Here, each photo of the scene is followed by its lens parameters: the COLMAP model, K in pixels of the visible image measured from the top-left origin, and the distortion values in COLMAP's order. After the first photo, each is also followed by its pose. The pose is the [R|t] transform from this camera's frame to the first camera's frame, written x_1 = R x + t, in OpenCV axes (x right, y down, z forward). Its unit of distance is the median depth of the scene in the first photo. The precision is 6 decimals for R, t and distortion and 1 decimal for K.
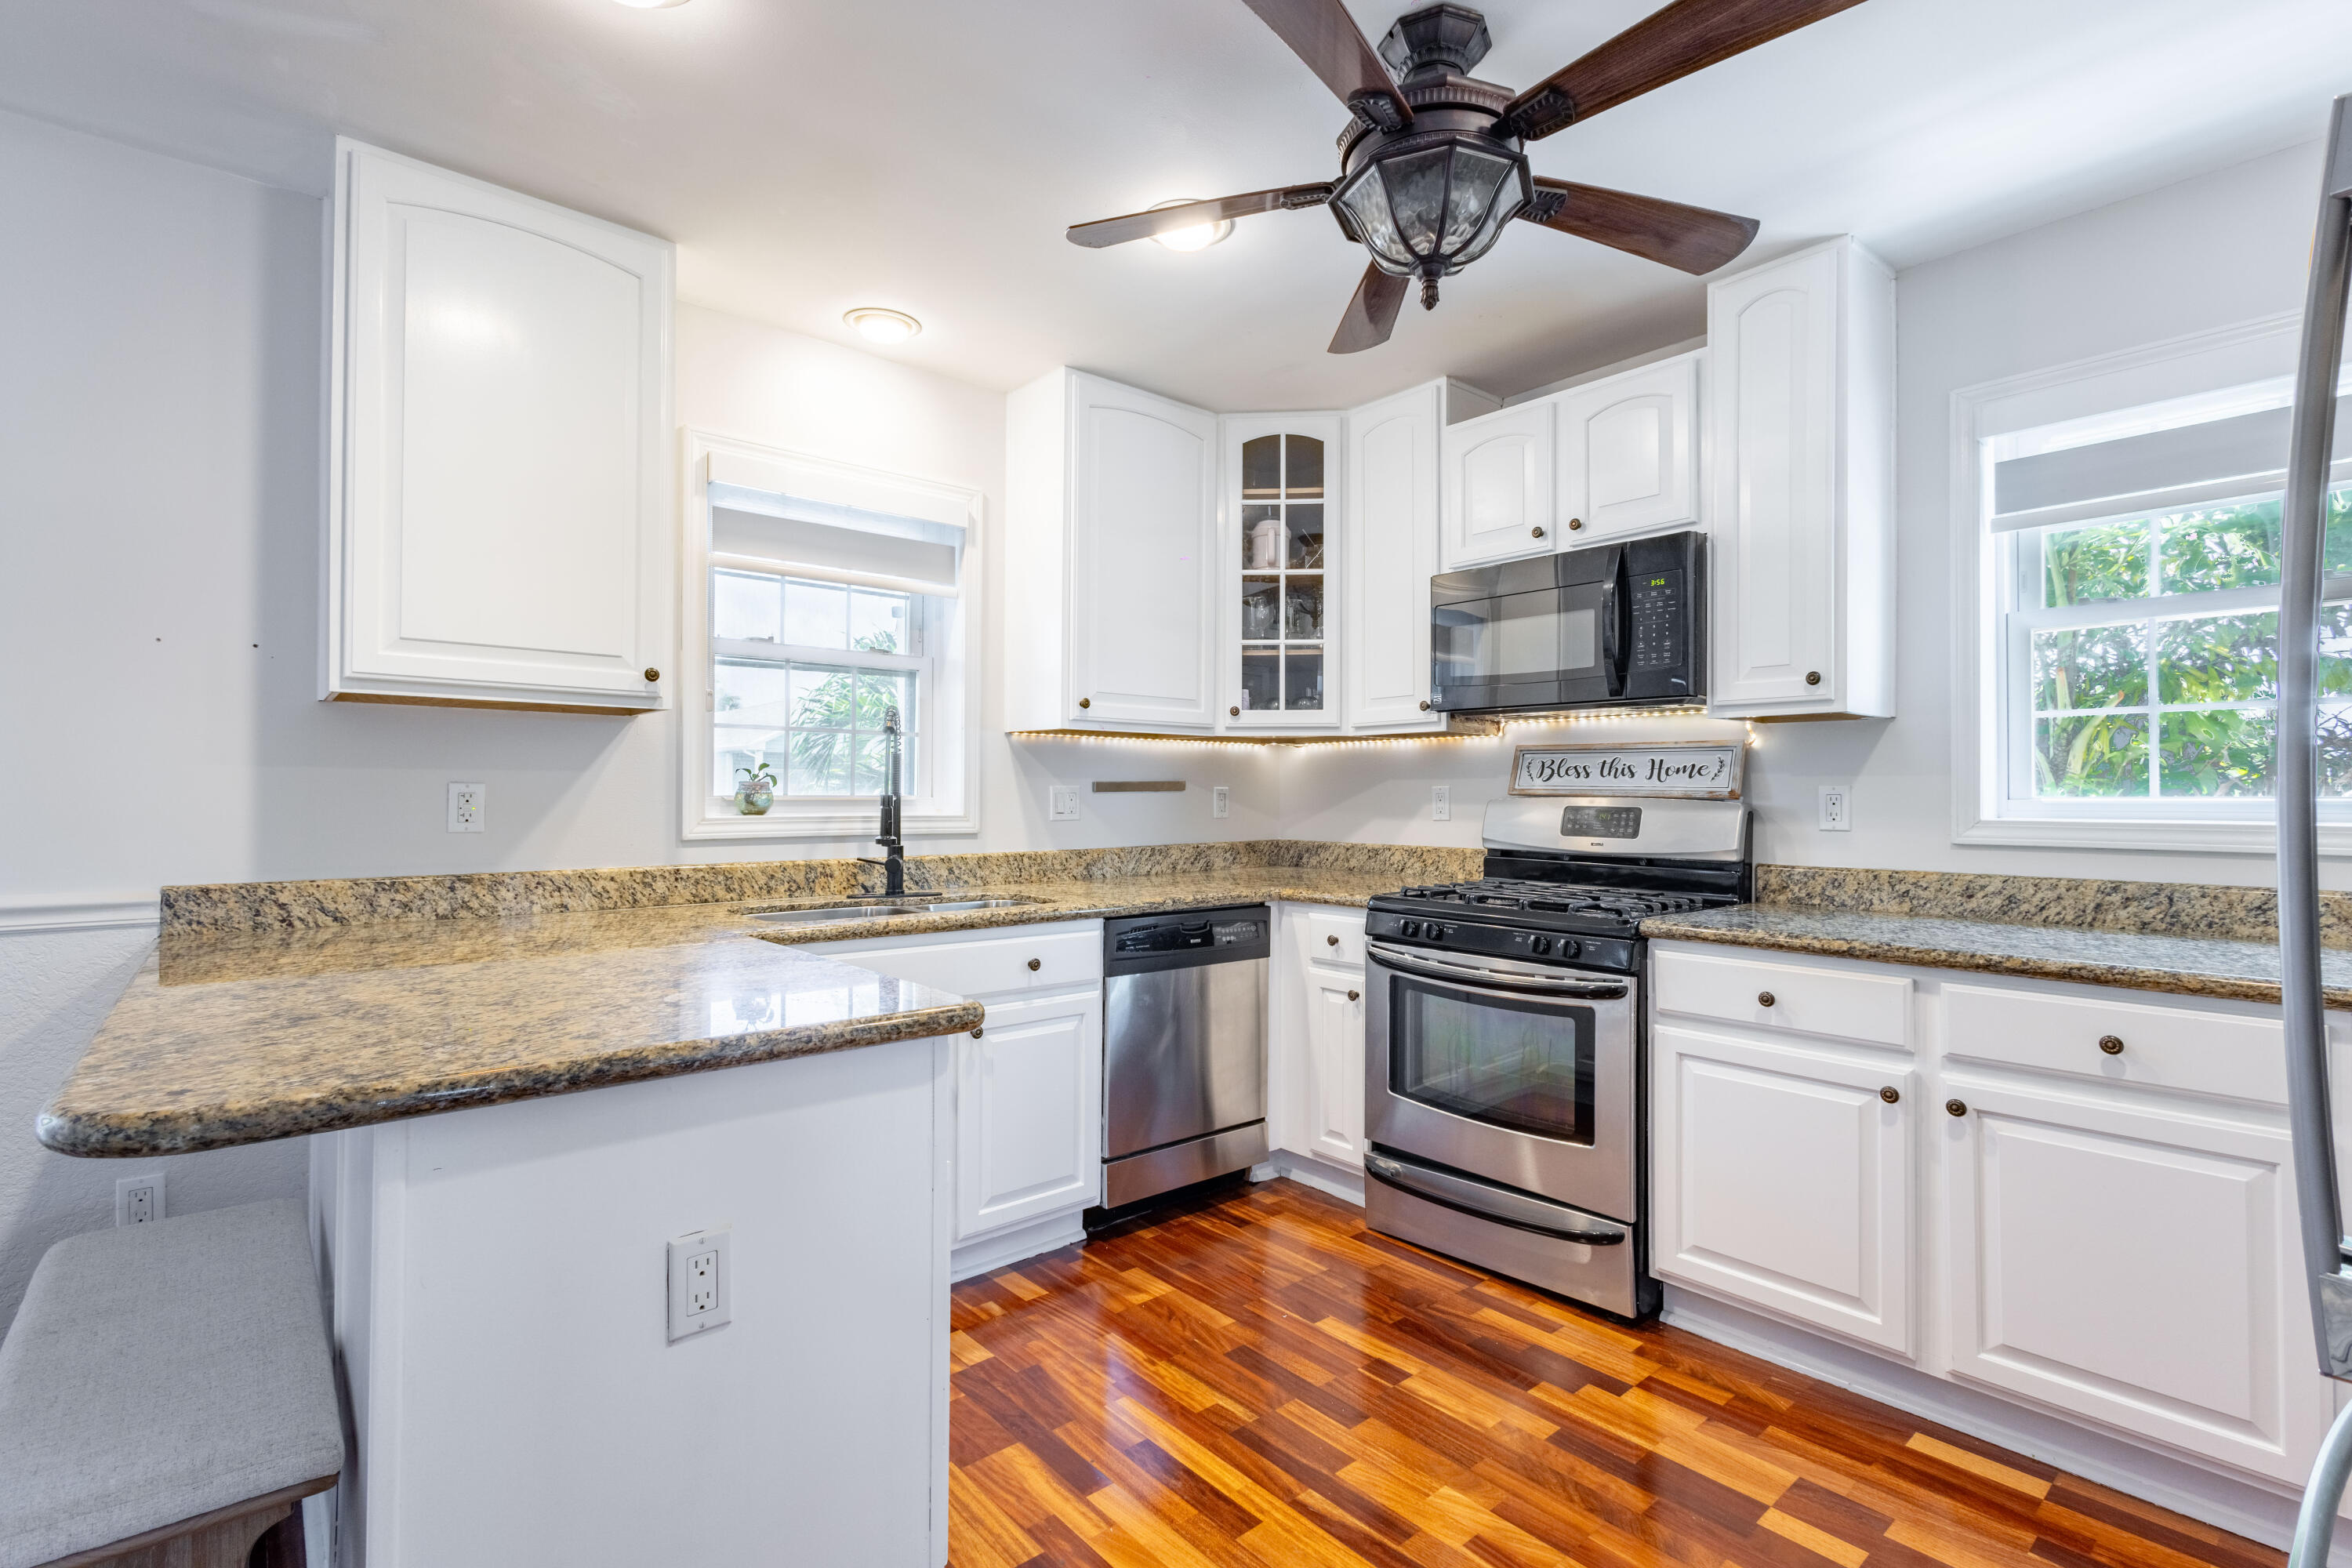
lens RADIAL K [[1076.3, 0, 1176.0], [0, 1076.3, 784.0], [0, 0, 1]] dist [0.010602, -0.001968]
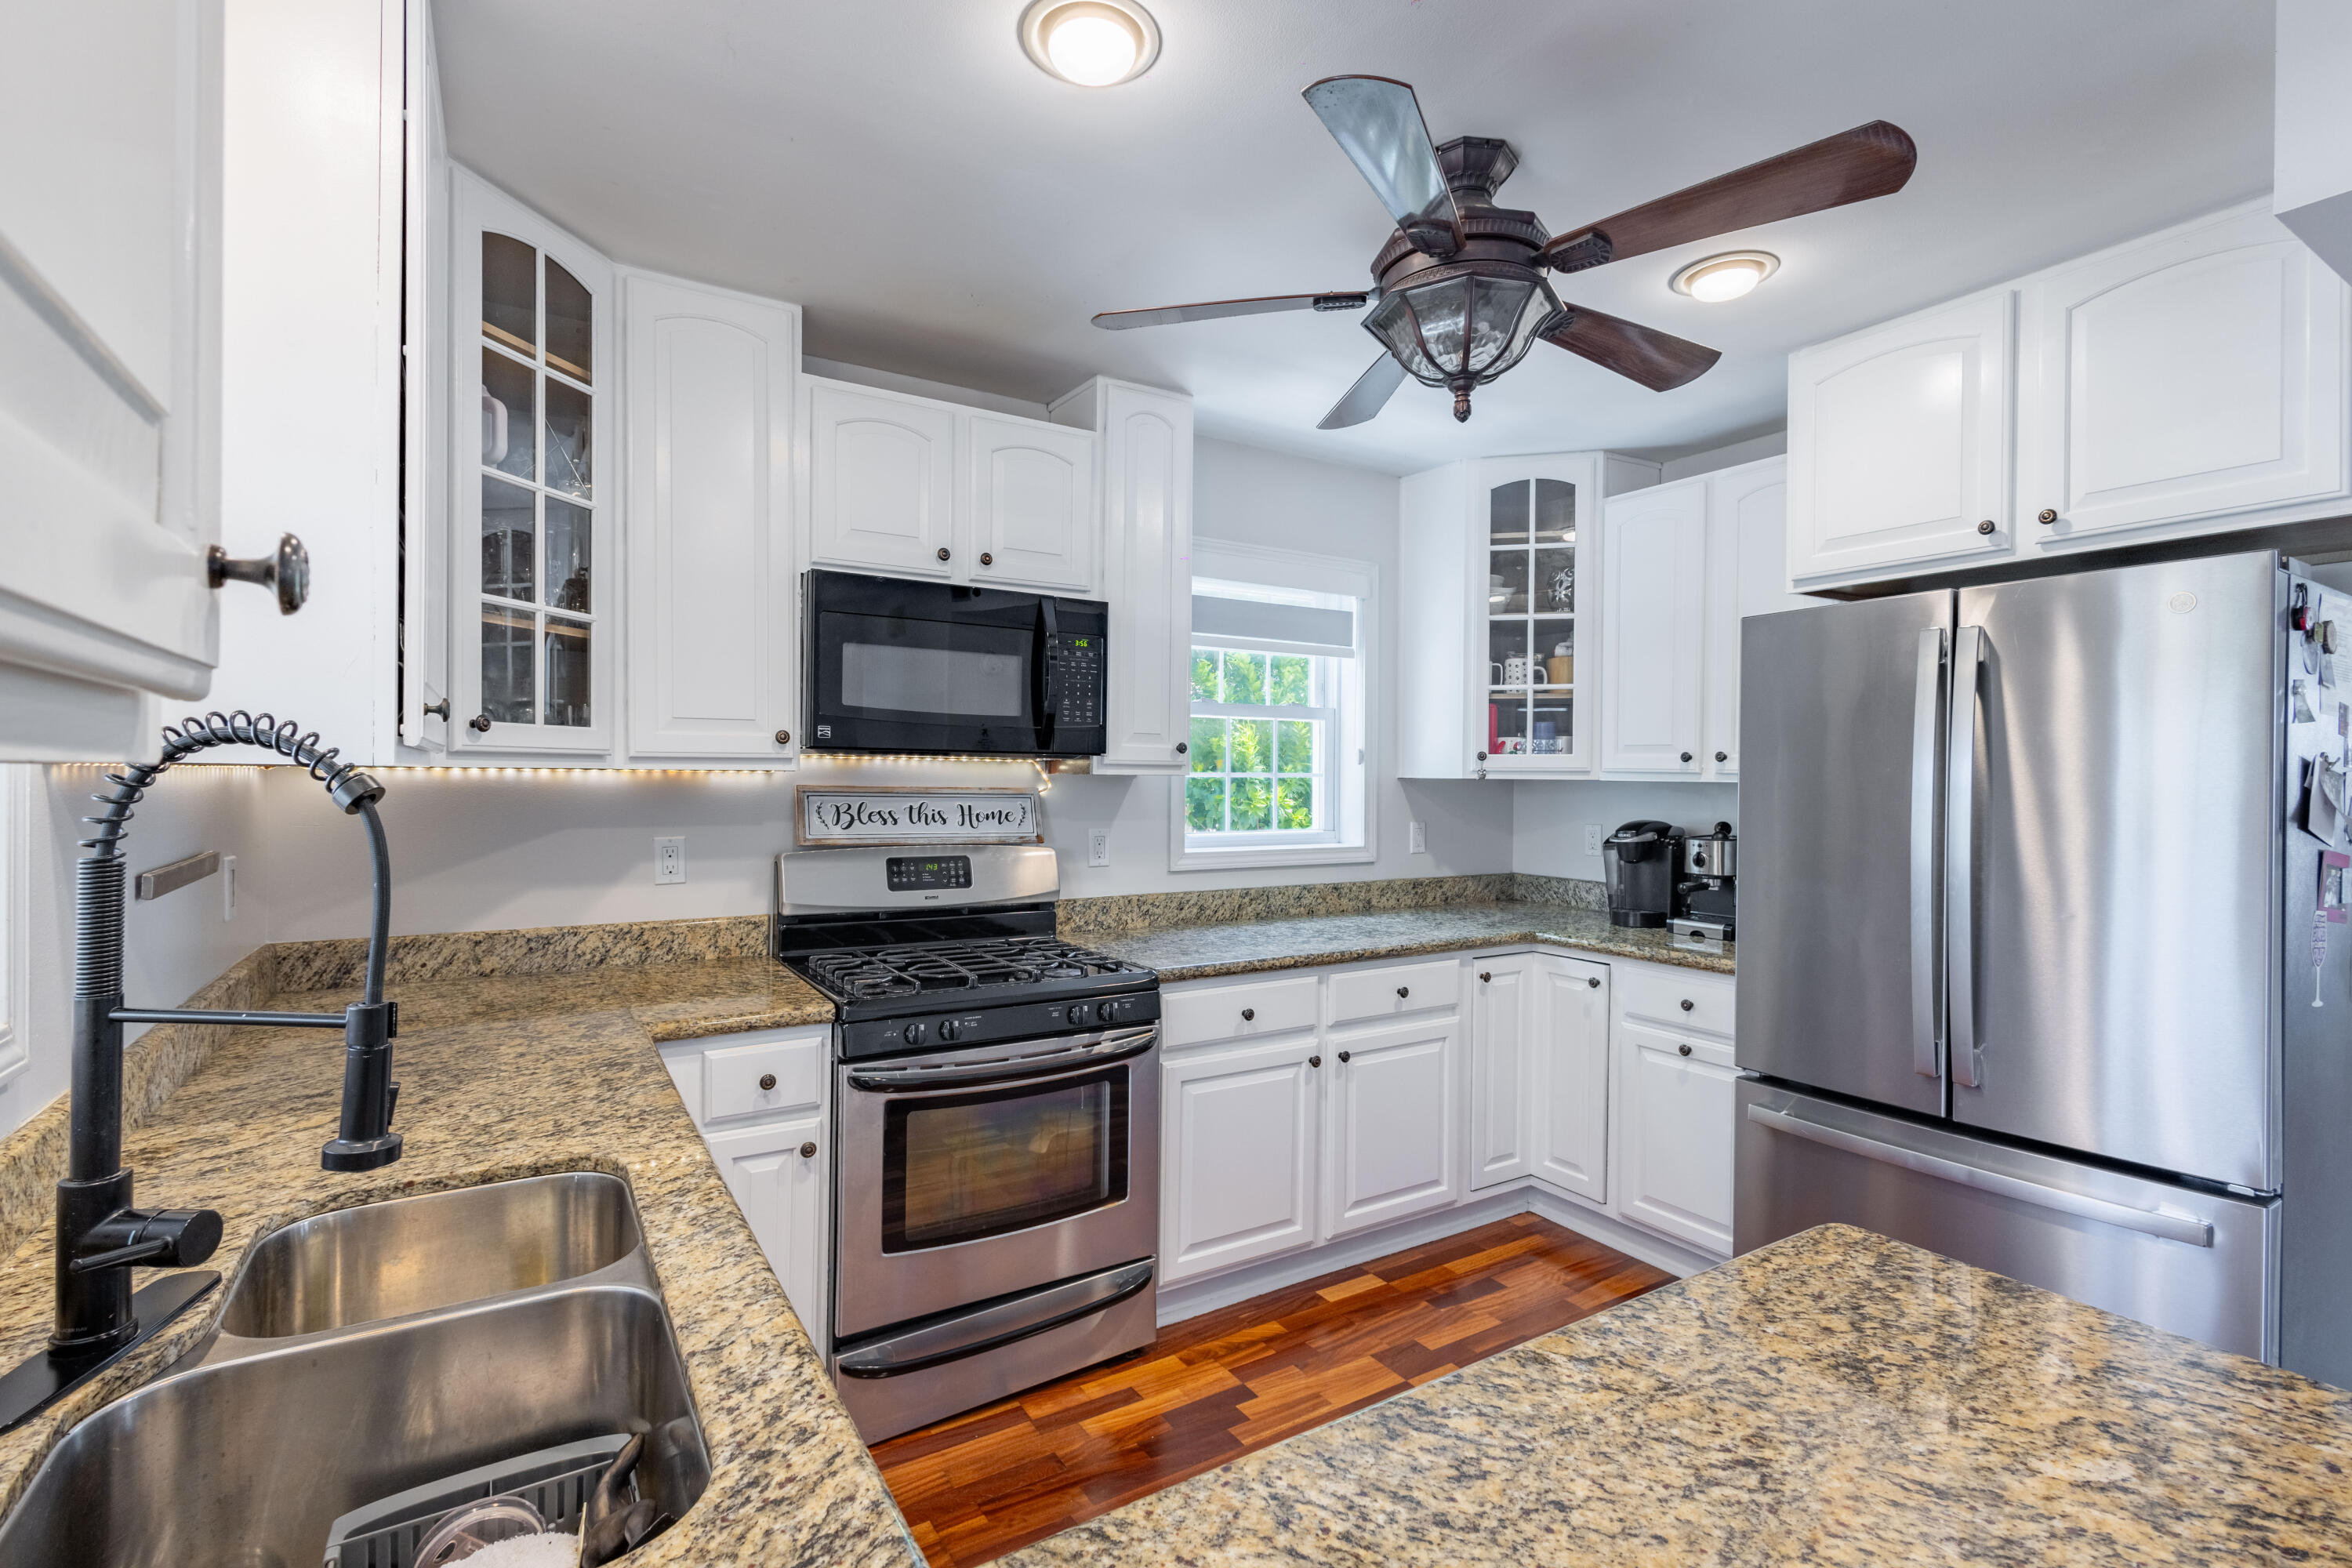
lens RADIAL K [[1076.3, 0, 1176.0], [0, 1076.3, 784.0], [0, 0, 1]] dist [0.010602, -0.001968]
pose [[0.150574, -0.009705, 0.988551, -0.528083], [-0.017725, 0.999765, 0.012514, -0.061110], [-0.988440, -0.019406, 0.150366, 0.694733]]
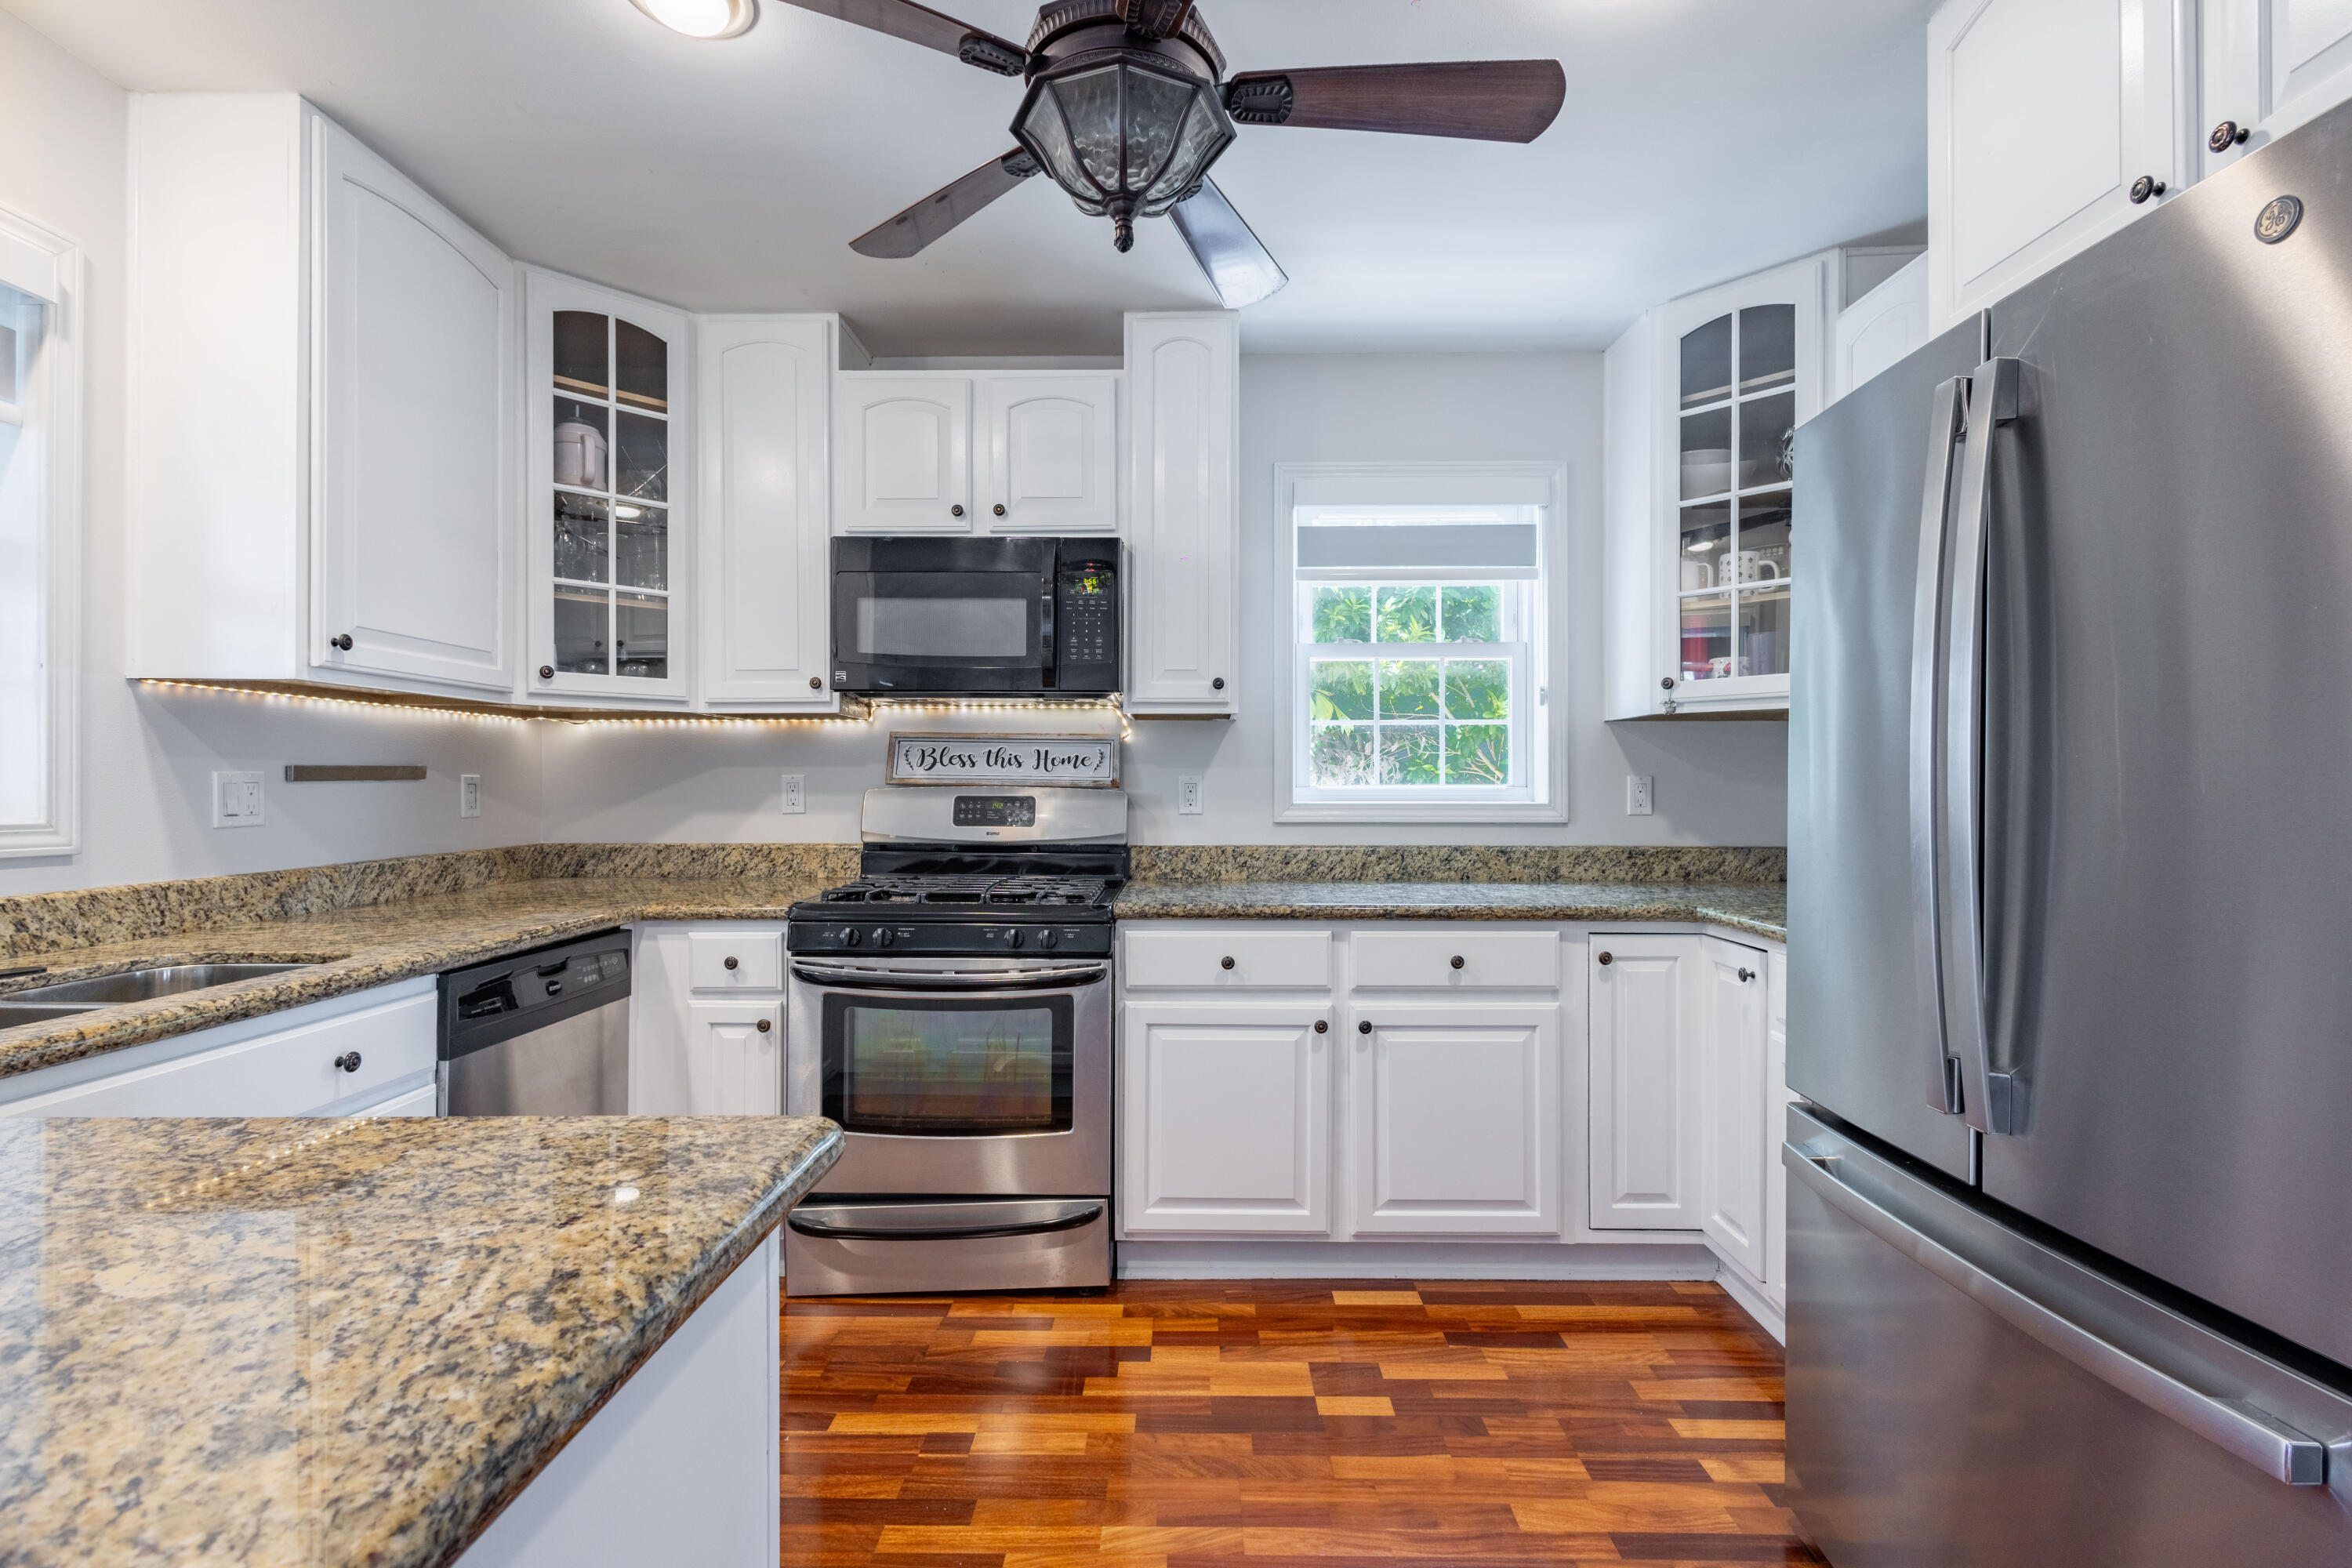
lens RADIAL K [[1076.3, 0, 1176.0], [0, 1076.3, 784.0], [0, 0, 1]] dist [0.010602, -0.001968]
pose [[0.660736, -0.001439, 0.750617, -0.264555], [-0.005621, 0.999961, 0.006865, 0.002229], [-0.750598, -0.008755, 0.660702, 0.224118]]
